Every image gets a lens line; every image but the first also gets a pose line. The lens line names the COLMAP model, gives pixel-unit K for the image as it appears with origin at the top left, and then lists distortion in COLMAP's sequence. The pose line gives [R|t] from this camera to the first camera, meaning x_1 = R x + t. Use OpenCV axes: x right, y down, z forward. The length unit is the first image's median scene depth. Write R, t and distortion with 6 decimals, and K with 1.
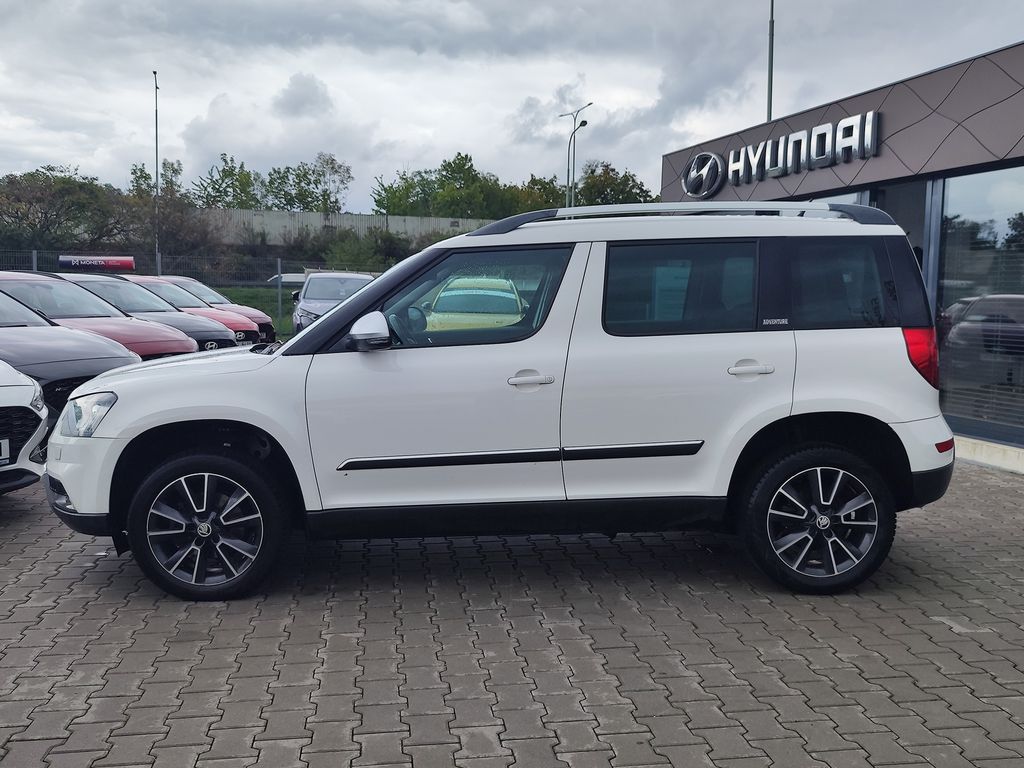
lens RADIAL K [[1067.2, 0, 514.2], [0, 1067.2, 325.8], [0, 0, 1]] dist [0.017479, -0.007821]
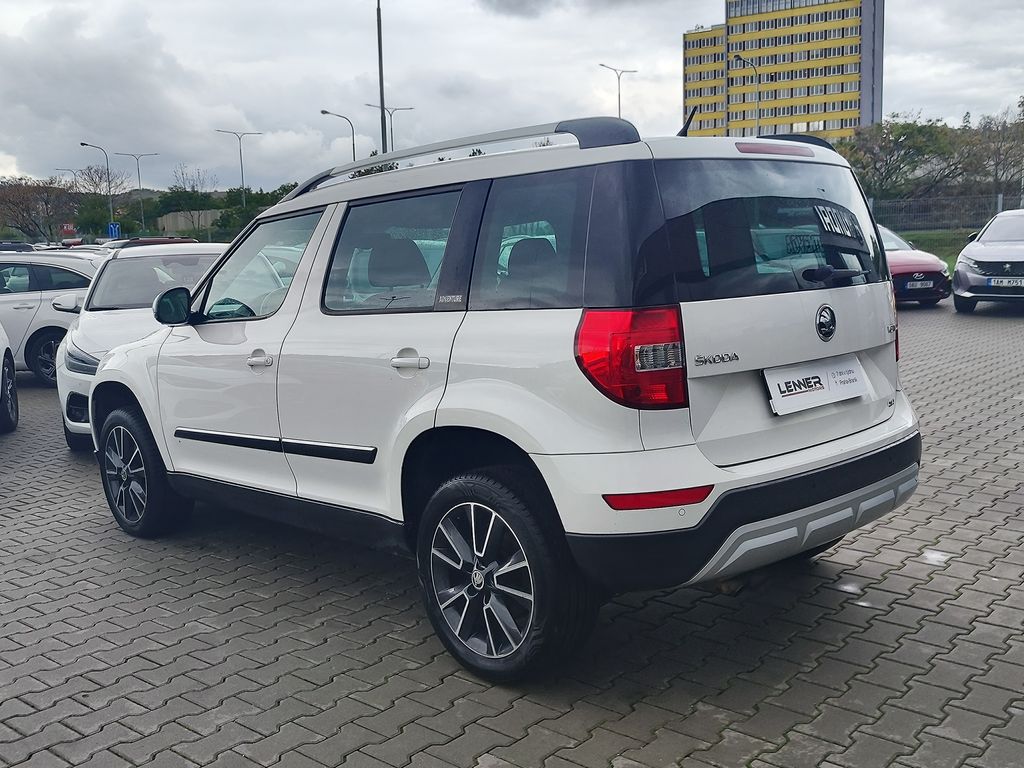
lens RADIAL K [[1067.2, 0, 514.2], [0, 1067.2, 325.8], [0, 0, 1]] dist [0.017479, -0.007821]
pose [[0.629401, 0.024323, -0.776700, 0.854775], [0.017403, 0.998818, 0.045381, -0.017958], [0.776886, -0.042079, 0.628234, 0.577364]]
